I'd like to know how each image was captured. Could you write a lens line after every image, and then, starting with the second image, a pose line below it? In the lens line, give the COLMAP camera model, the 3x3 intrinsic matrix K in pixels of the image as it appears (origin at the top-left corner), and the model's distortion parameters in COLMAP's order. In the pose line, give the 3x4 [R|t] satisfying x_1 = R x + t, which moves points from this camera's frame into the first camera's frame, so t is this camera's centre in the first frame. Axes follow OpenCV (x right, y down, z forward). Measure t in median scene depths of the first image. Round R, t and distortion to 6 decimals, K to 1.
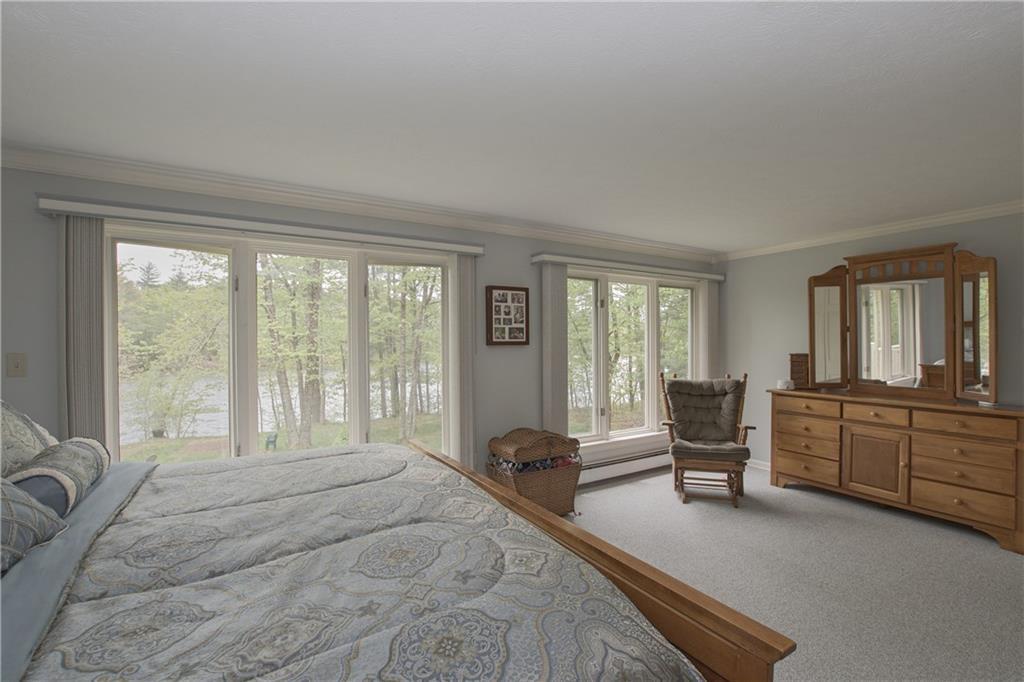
lens RADIAL K [[447.3, 0, 512.0], [0, 447.3, 341.0], [0, 0, 1]] dist [-0.023512, 0.000736]
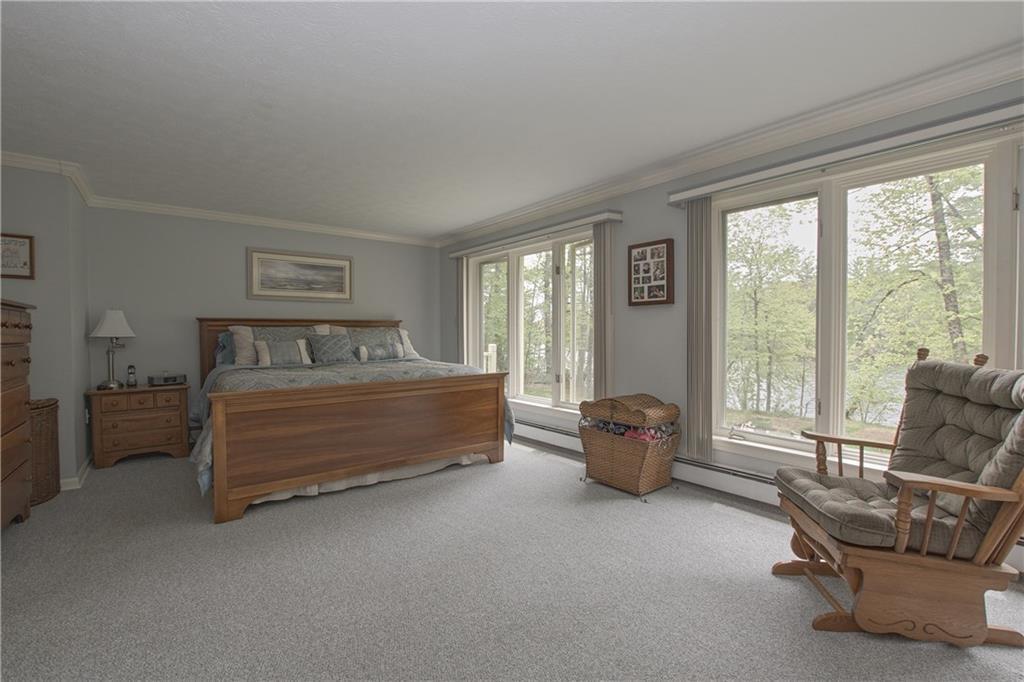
lens RADIAL K [[447.3, 0, 512.0], [0, 447.3, 341.0], [0, 0, 1]] dist [-0.023512, 0.000736]
pose [[0.128959, 0.032890, -0.991104, 0.885407], [0.000076, 0.999449, 0.033177, 0.053397], [0.991650, -0.004354, 0.128886, 0.600637]]
